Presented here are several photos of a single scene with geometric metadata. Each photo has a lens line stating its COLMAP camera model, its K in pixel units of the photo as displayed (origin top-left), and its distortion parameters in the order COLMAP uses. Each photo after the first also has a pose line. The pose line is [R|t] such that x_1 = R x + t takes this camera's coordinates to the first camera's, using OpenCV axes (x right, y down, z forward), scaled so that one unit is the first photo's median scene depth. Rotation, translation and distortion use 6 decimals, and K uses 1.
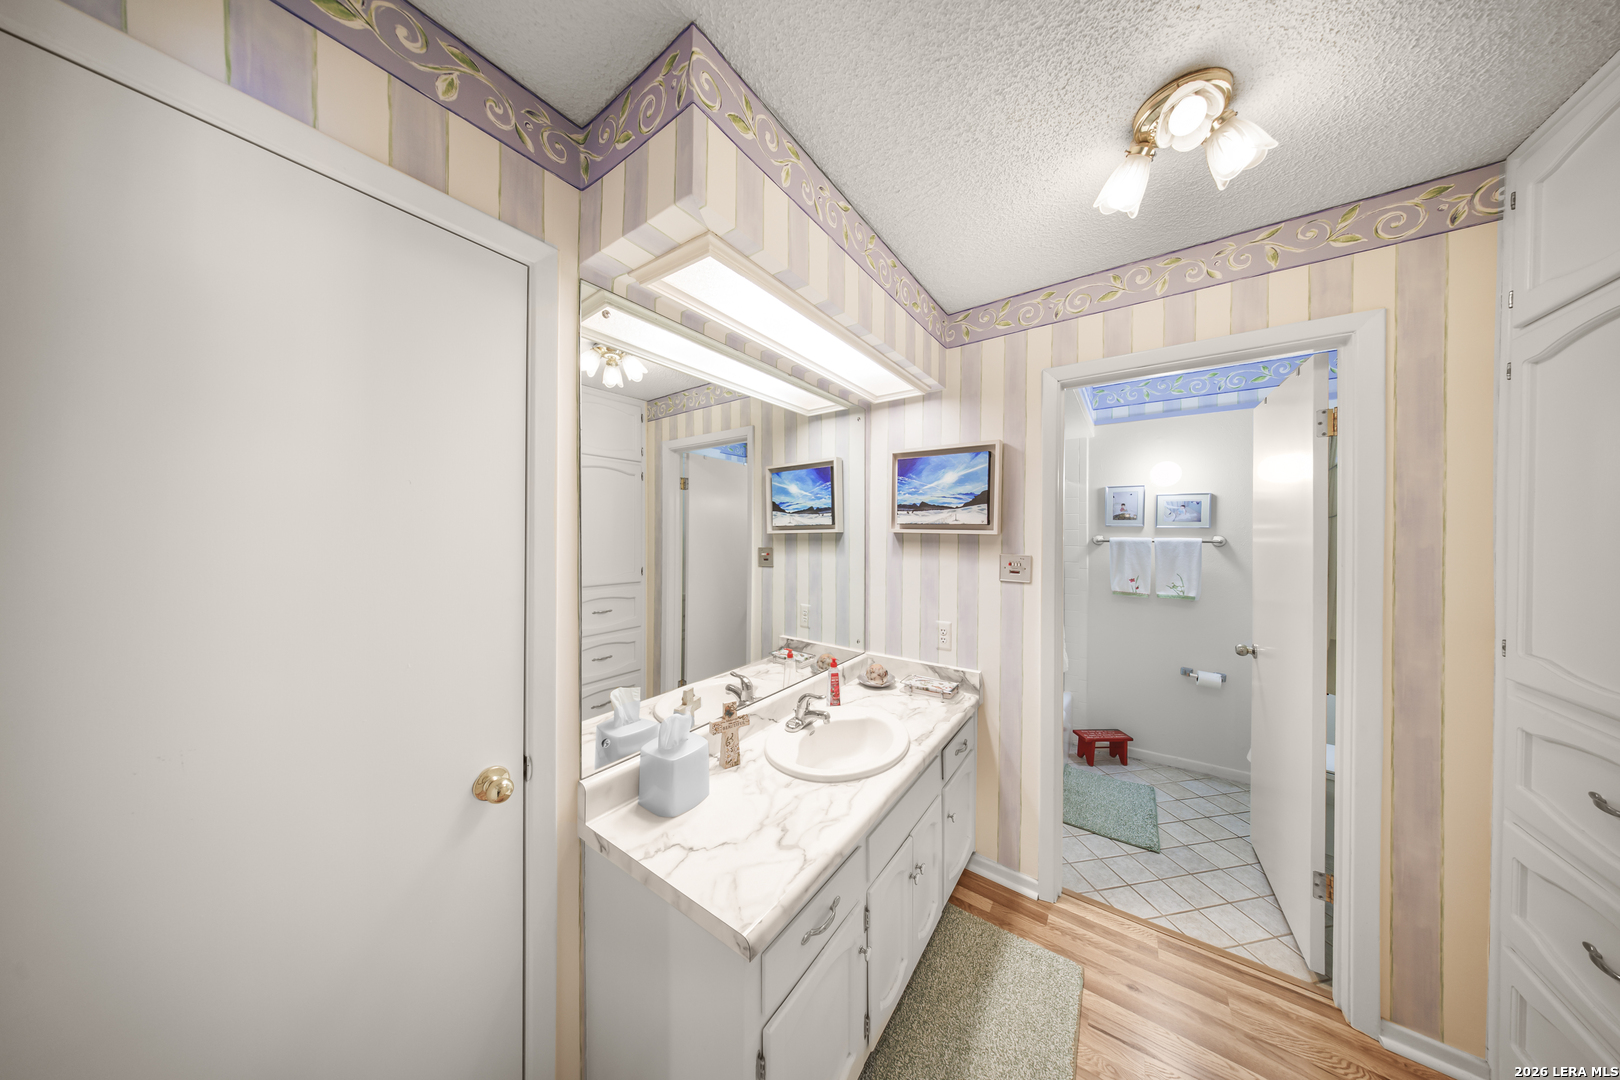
lens RADIAL K [[449.1, 0, 806.9], [0, 449.1, 538.2], [0, 0, 1]] dist [-0.002785, 0.000084]
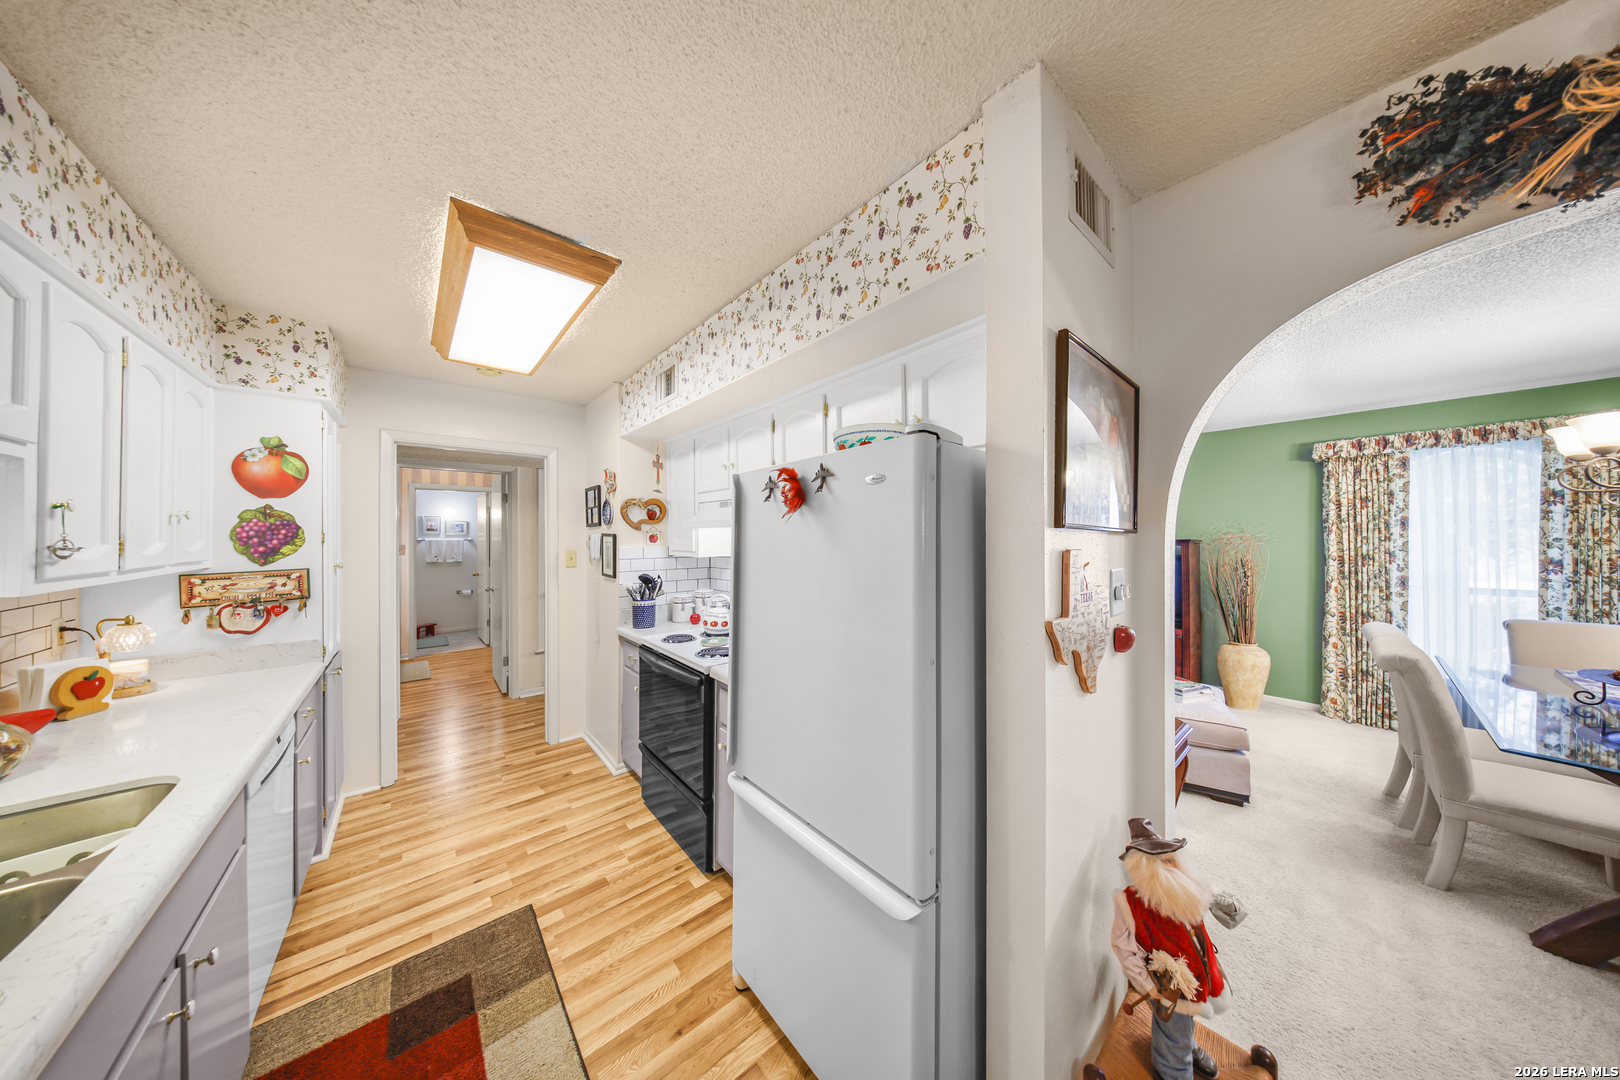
lens RADIAL K [[453.1, 0, 813.6], [0, 453.1, 533.3], [0, 0, 1]] dist [0.006950, -0.000008]
pose [[0.217599, 0.003907, 0.976031, -1.730423], [0.010618, 0.999923, -0.006370, 0.010311], [-0.975981, 0.011750, 0.217540, -2.147580]]
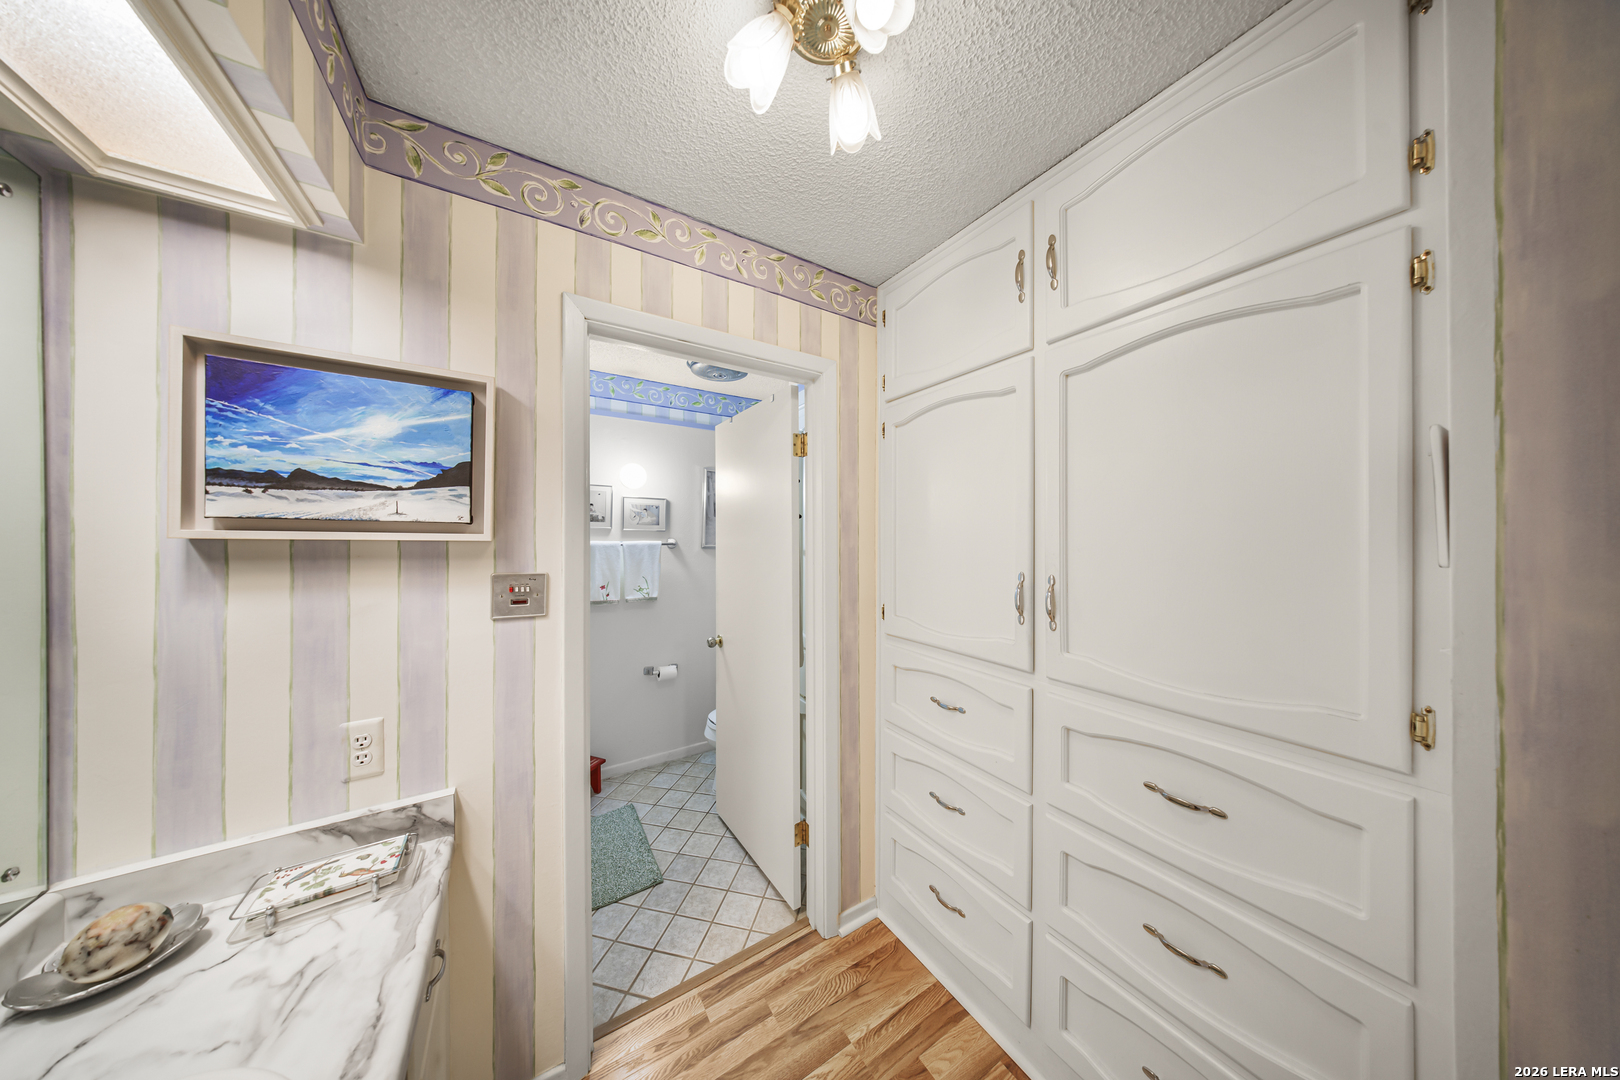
lens RADIAL K [[455.6, 0, 811.2], [0, 455.6, 536.2], [0, 0, 1]] dist [0.000917, -0.001608]
pose [[0.379153, -0.004690, 0.925322, 0.035600], [0.012793, 0.999918, -0.000174, -0.008400], [-0.925245, 0.011904, 0.379182, 0.377092]]
